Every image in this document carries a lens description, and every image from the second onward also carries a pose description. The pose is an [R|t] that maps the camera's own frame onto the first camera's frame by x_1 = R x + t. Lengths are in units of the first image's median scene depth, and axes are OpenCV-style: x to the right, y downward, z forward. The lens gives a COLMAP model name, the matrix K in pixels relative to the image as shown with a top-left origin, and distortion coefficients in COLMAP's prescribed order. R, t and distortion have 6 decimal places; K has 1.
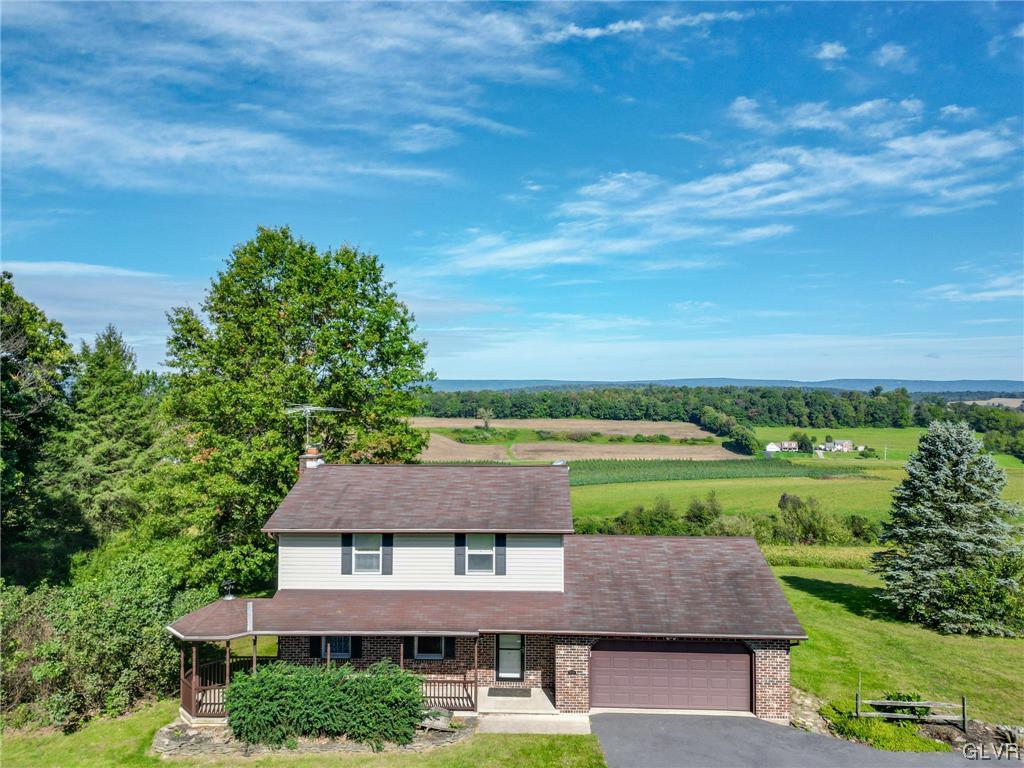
lens RADIAL K [[717.1, 0, 510.7], [0, 717.1, 388.6], [0, 0, 1]] dist [0.061679, -0.059084]
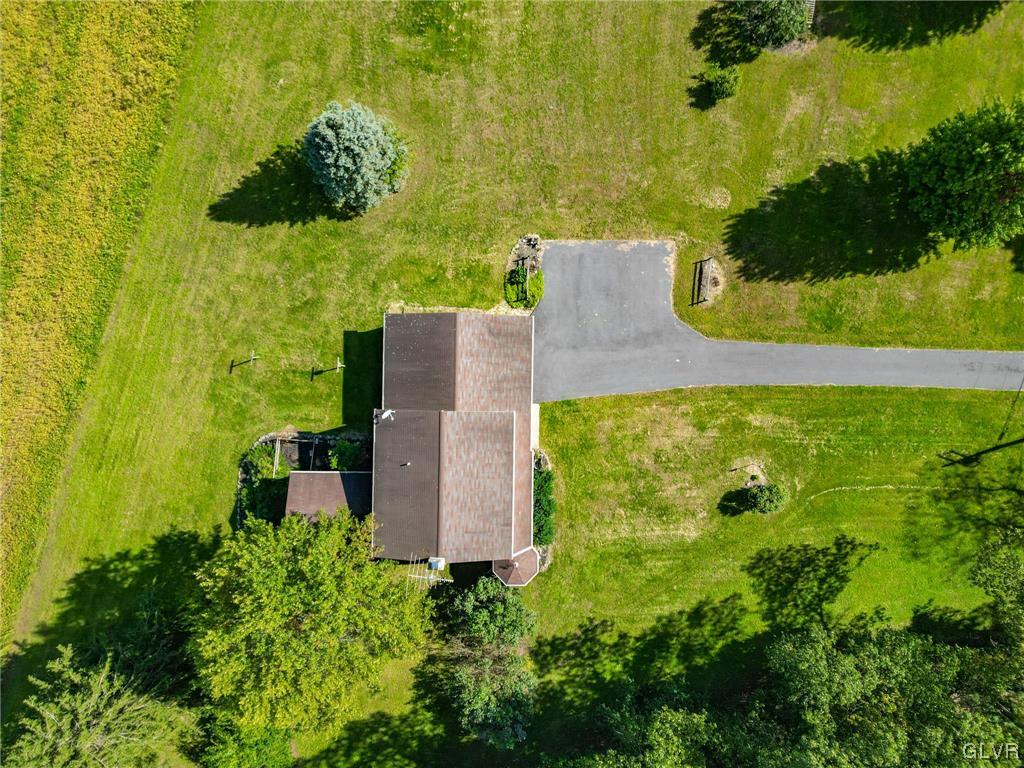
lens RADIAL K [[717.1, 0, 508.0], [0, 717.1, 392.4], [0, 0, 1]] dist [0.061679, -0.059084]
pose [[-0.025304, -0.999658, -0.006544, 0.005934], [0.006187, -0.006703, 0.999958, -0.072285], [-0.999661, 0.025263, 0.006355, 0.037563]]
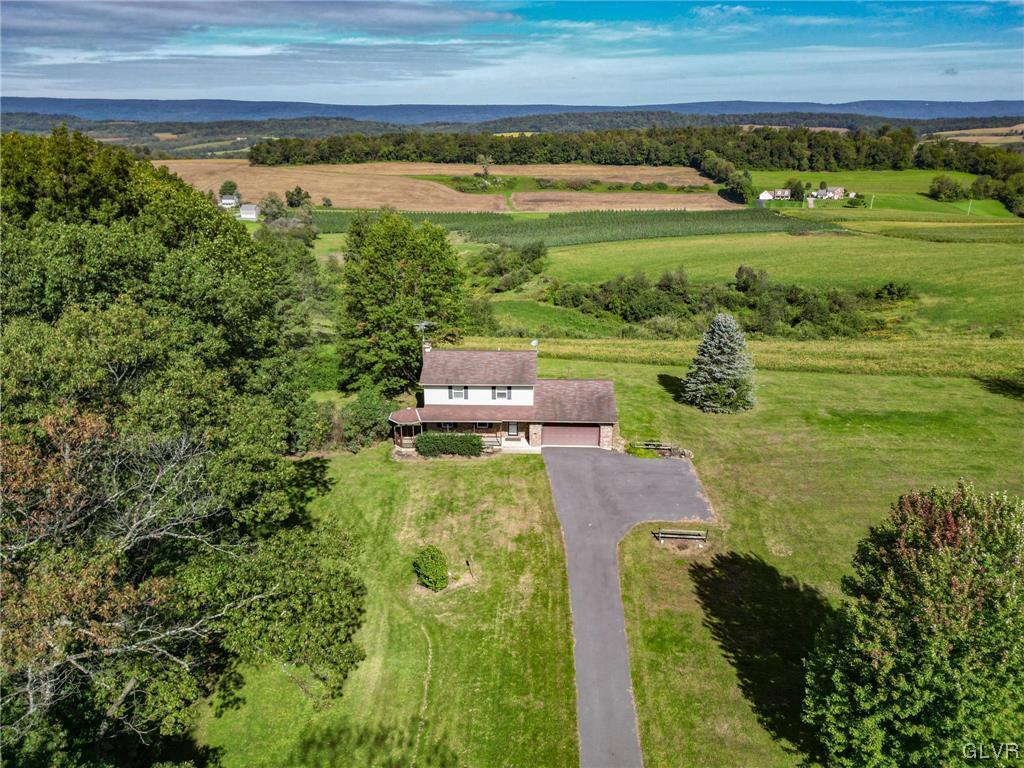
lens RADIAL K [[717.1, 0, 512.7], [0, 717.1, 397.4], [0, 0, 1]] dist [0.061679, -0.059084]
pose [[0.999986, -0.004890, 0.001829, -0.000258], [0.003881, 0.930637, 0.365924, -0.027056], [-0.003491, -0.365911, 0.930643, -0.054932]]
